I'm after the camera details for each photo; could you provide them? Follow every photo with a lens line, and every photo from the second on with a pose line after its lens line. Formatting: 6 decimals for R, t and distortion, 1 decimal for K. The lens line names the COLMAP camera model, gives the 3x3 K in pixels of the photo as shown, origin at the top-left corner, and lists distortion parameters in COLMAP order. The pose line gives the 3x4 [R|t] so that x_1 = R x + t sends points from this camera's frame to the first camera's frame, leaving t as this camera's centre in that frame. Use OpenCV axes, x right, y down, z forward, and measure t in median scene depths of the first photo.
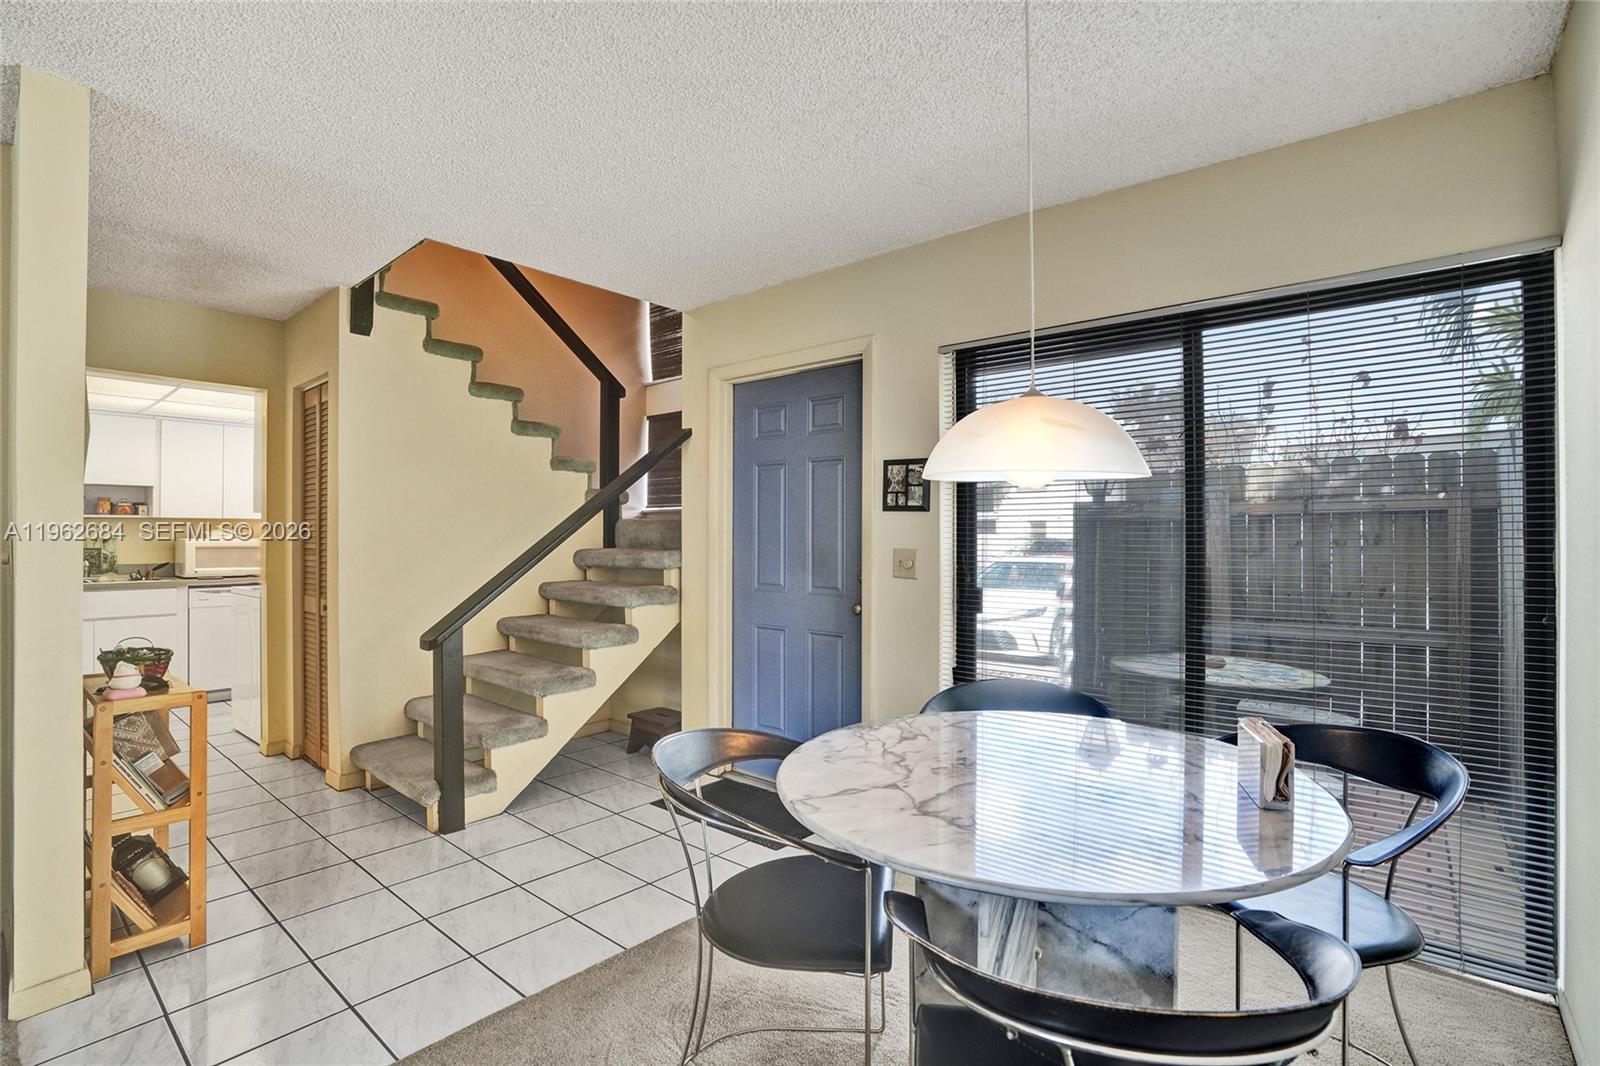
lens RADIAL K [[766.3, 0, 813.7], [0, 766.3, 532.6], [0, 0, 1]] dist [-0.031605, 0.007105]
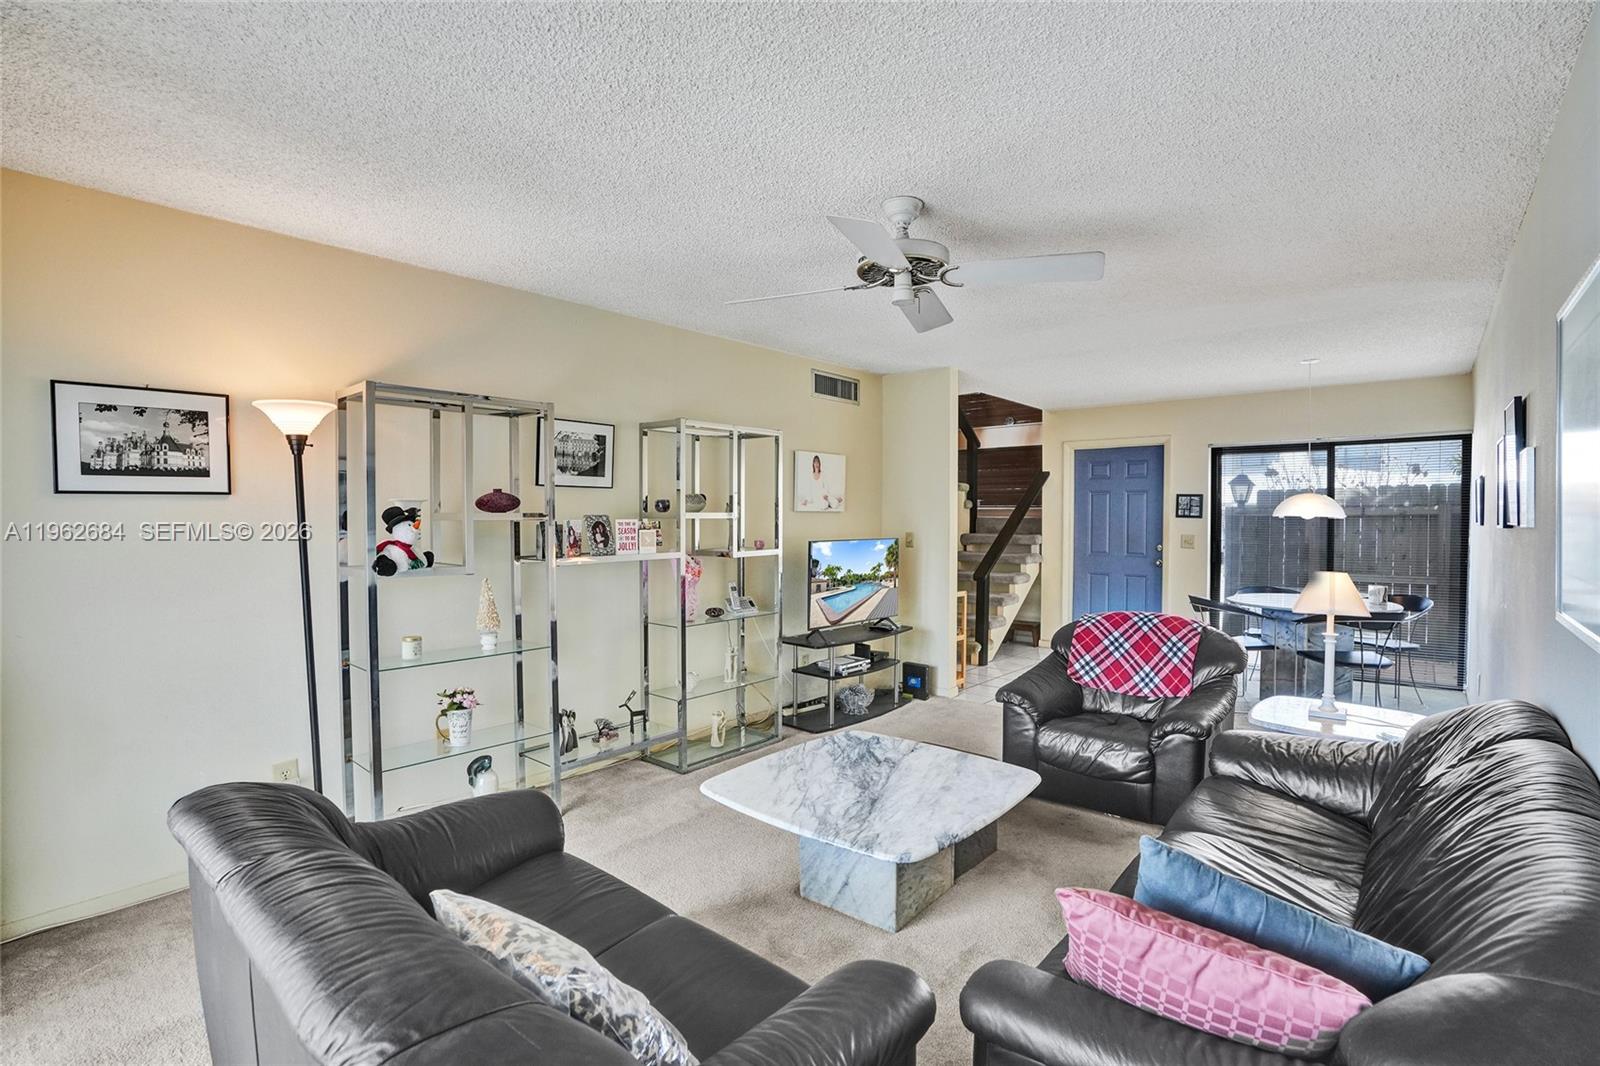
lens RADIAL K [[766.3, 0, 803.6], [0, 766.3, 532.7], [0, 0, 1]] dist [-0.031605, 0.007105]
pose [[0.999840, 0.001906, -0.017801, -0.812979], [-0.001352, 0.999515, 0.031099, -0.044427], [0.017852, -0.031070, 0.999358, -1.034691]]
